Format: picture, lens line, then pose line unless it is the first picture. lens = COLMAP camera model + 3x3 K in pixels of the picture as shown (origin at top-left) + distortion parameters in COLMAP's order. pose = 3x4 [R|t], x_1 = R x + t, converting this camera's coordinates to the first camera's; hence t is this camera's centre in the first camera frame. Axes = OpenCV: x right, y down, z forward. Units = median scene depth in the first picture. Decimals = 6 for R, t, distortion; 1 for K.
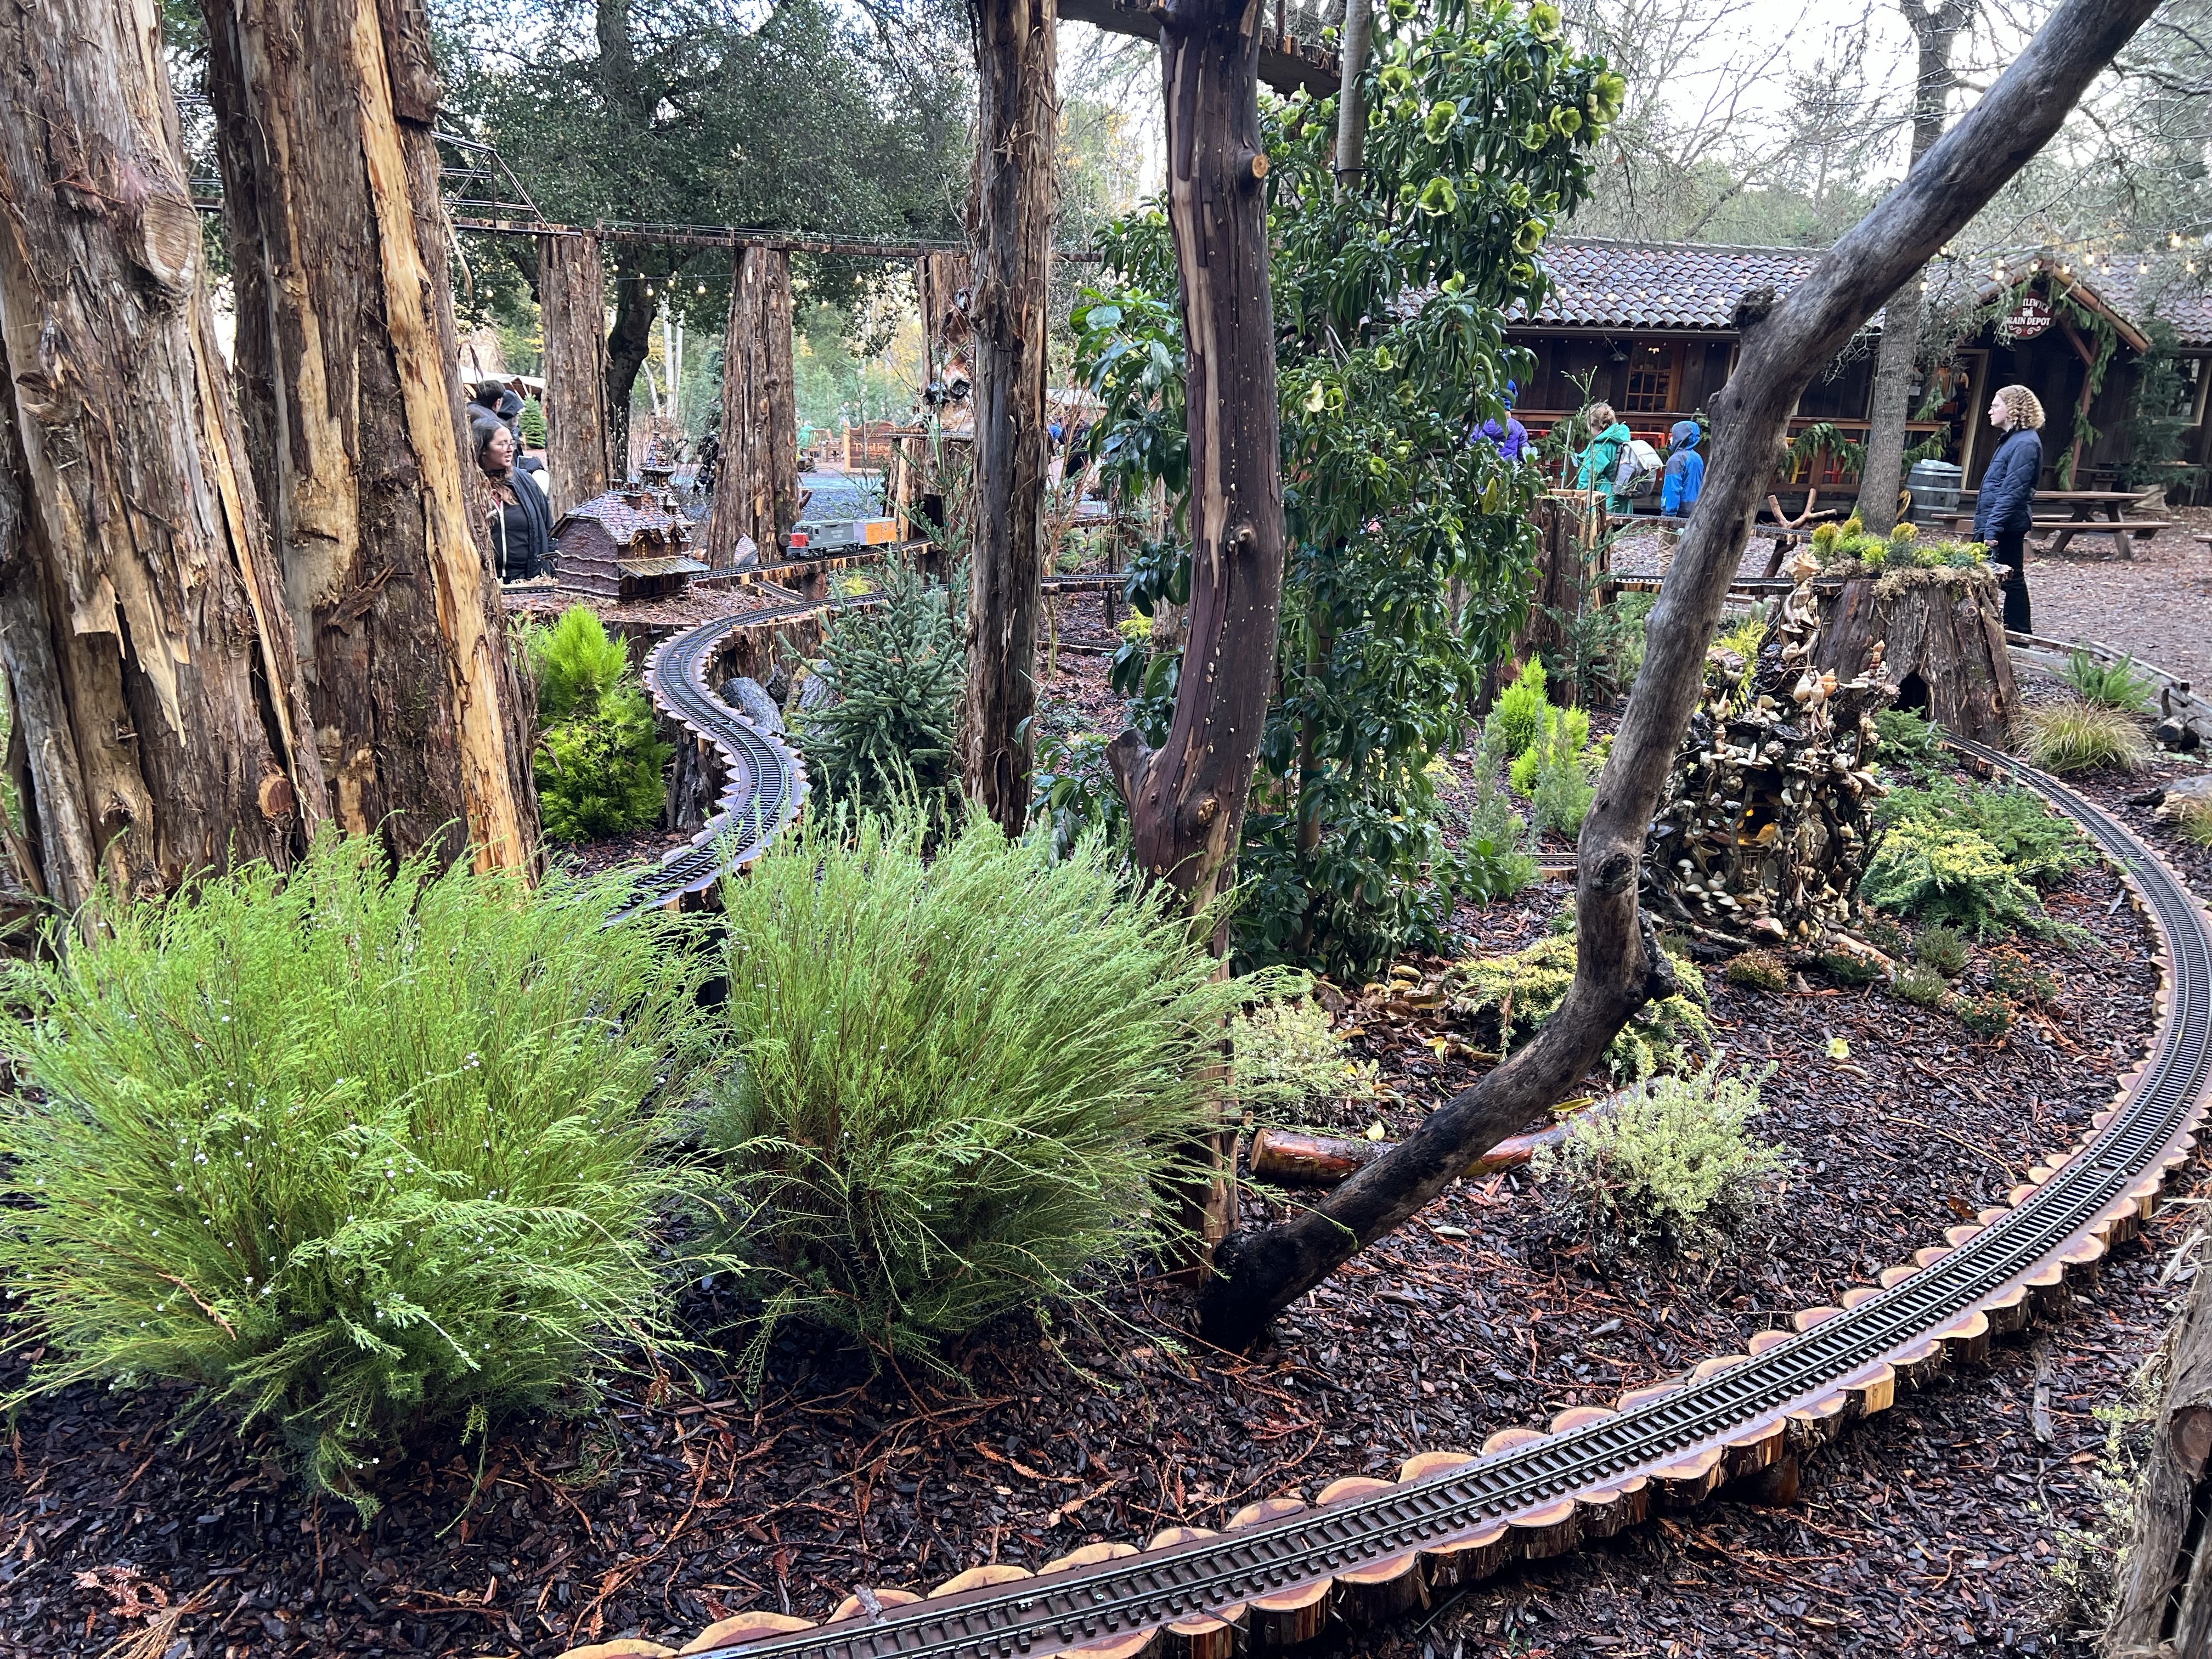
lens RADIAL K [[1637.8, 0, 1108.8], [0, 1637.8, 823.7], [0, 0, 1]] dist [0.040673, -0.048531]
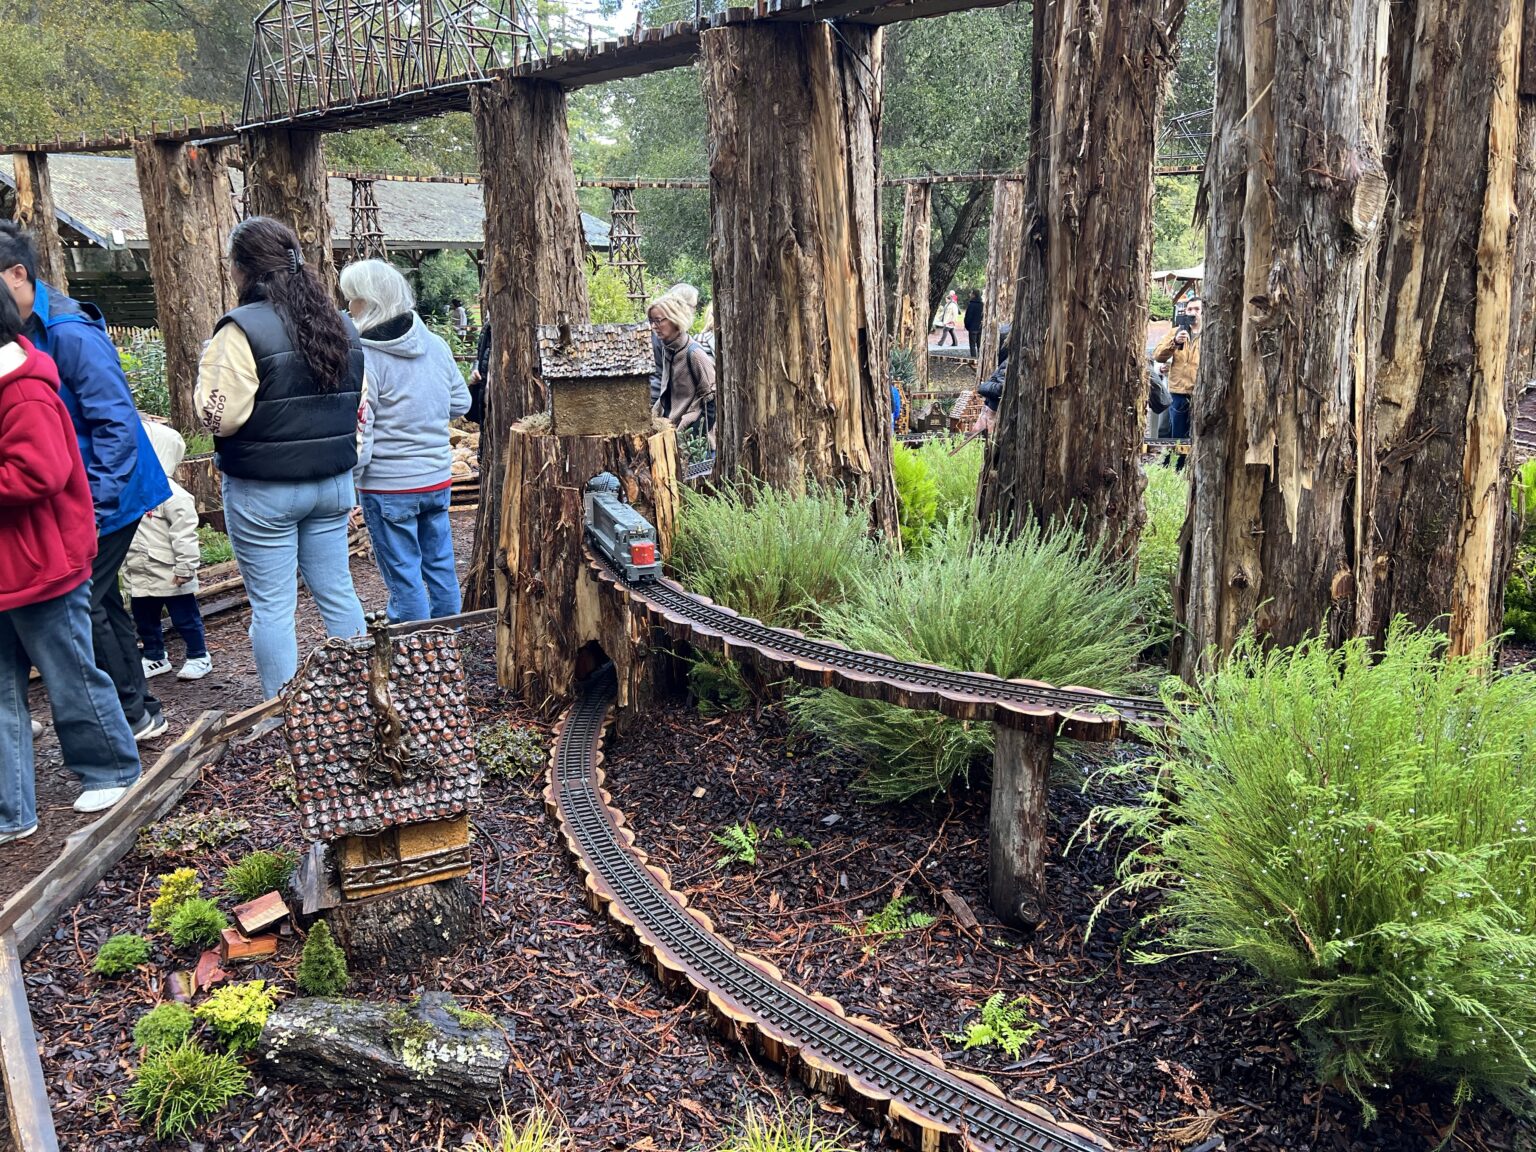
lens RADIAL K [[1137.3, 0, 769.9], [0, 1137.3, 572.0], [0, 0, 1]] dist [0.040673, -0.048531]
pose [[0.673916, 0.160313, -0.721205, -0.139347], [-0.166566, 0.984010, 0.063086, -0.008986], [0.719786, 0.077614, 0.689843, -0.049922]]
